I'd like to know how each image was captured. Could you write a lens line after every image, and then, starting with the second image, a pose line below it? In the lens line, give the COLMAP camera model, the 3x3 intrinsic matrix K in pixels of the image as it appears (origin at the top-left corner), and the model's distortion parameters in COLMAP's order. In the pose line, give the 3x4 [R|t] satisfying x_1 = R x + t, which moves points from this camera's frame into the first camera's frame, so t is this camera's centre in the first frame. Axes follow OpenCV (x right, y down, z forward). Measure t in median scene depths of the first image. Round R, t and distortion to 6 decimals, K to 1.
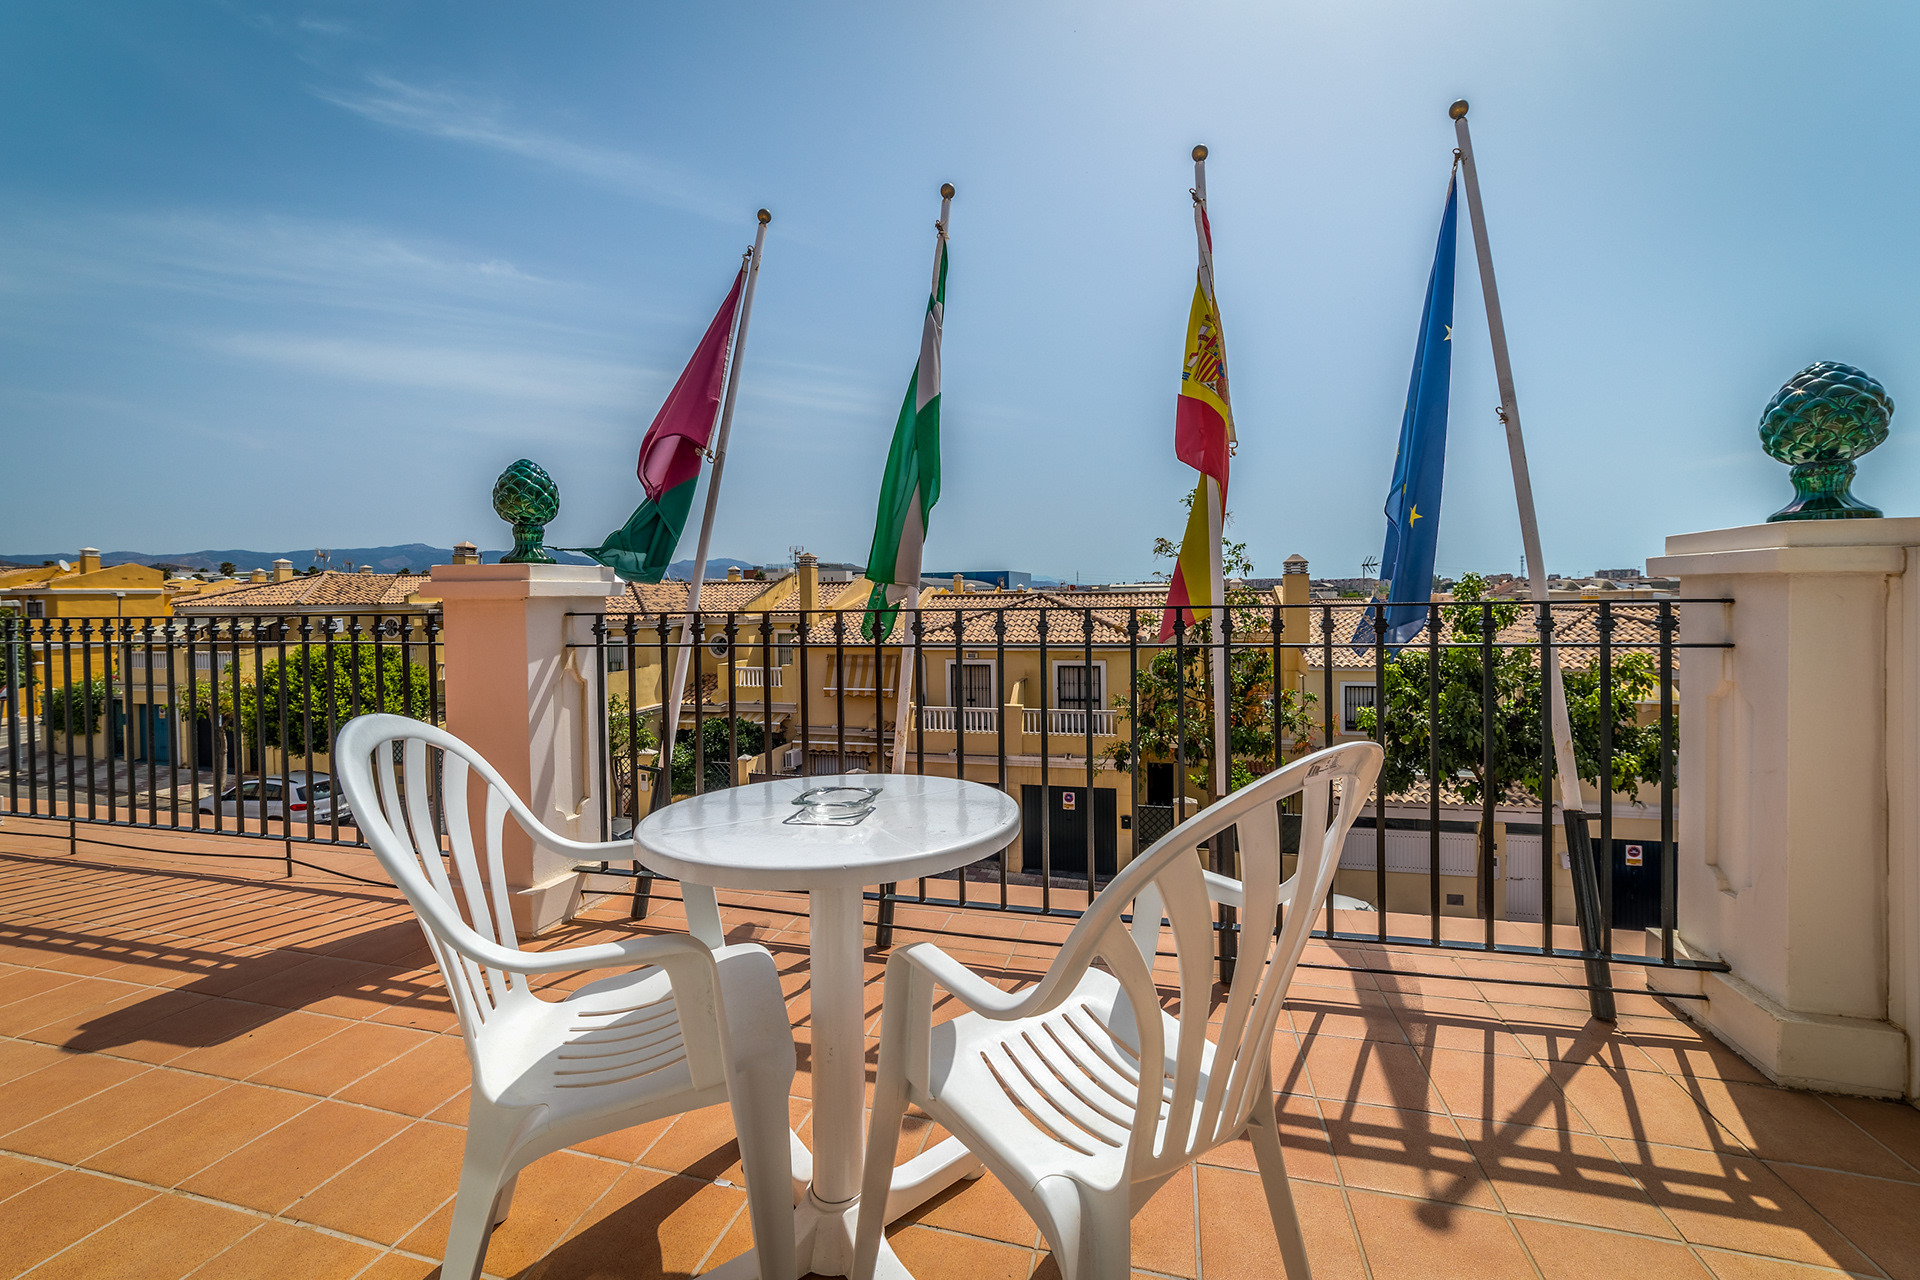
lens RADIAL K [[773.6, 0, 963.5], [0, 773.6, 595.5], [0, 0, 1]] dist [-0.013717, 0.000163]
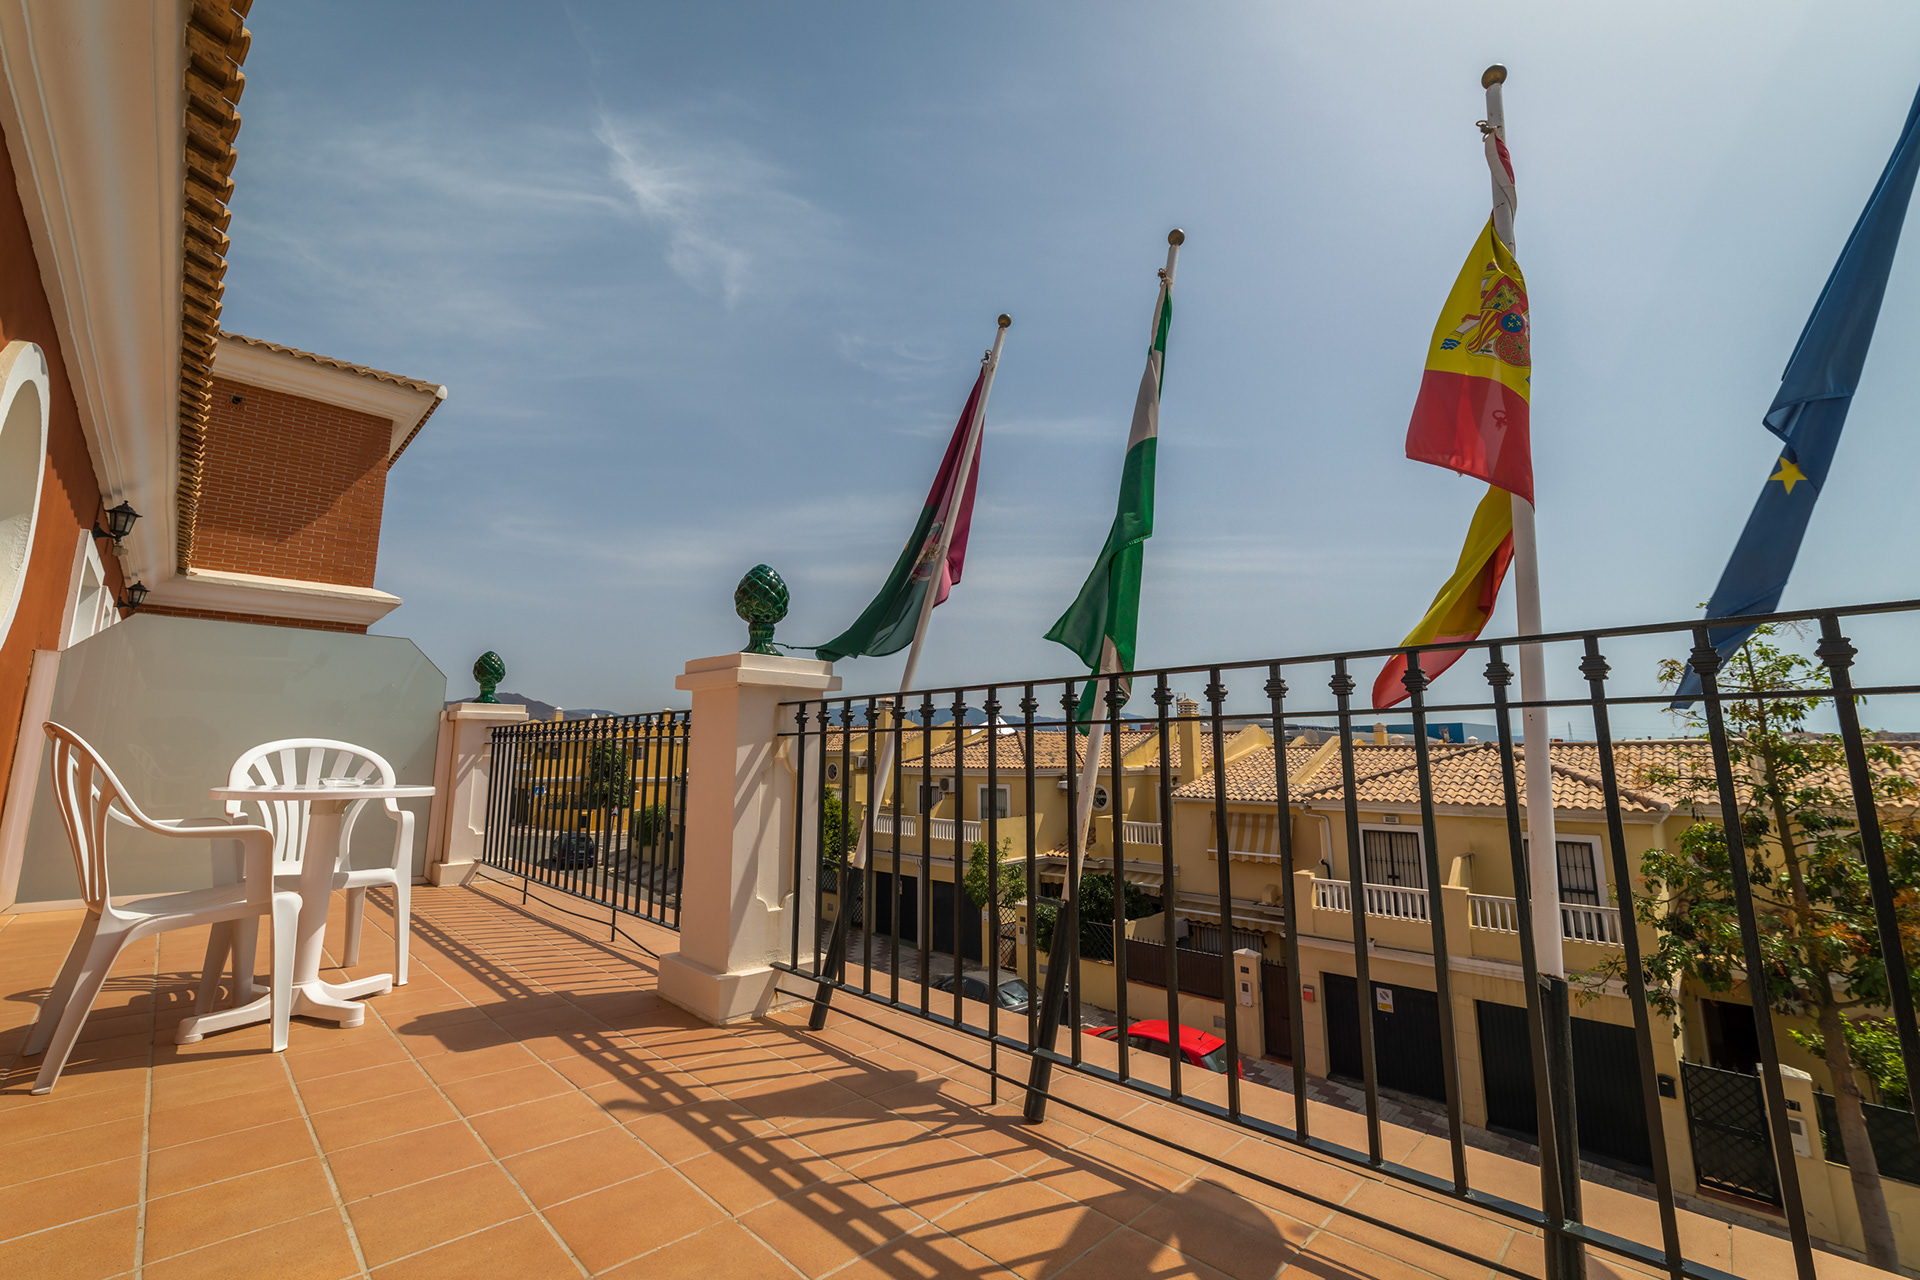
lens RADIAL K [[814.4, 0, 959.7], [0, 814.4, 614.6], [0, 0, 1]] dist [-0.027013, 0.000235]
pose [[0.853770, -0.072308, -0.515605, 0.248836], [-0.020974, 0.984729, -0.172827, 0.084076], [0.520228, 0.158369, 0.839215, 0.175351]]
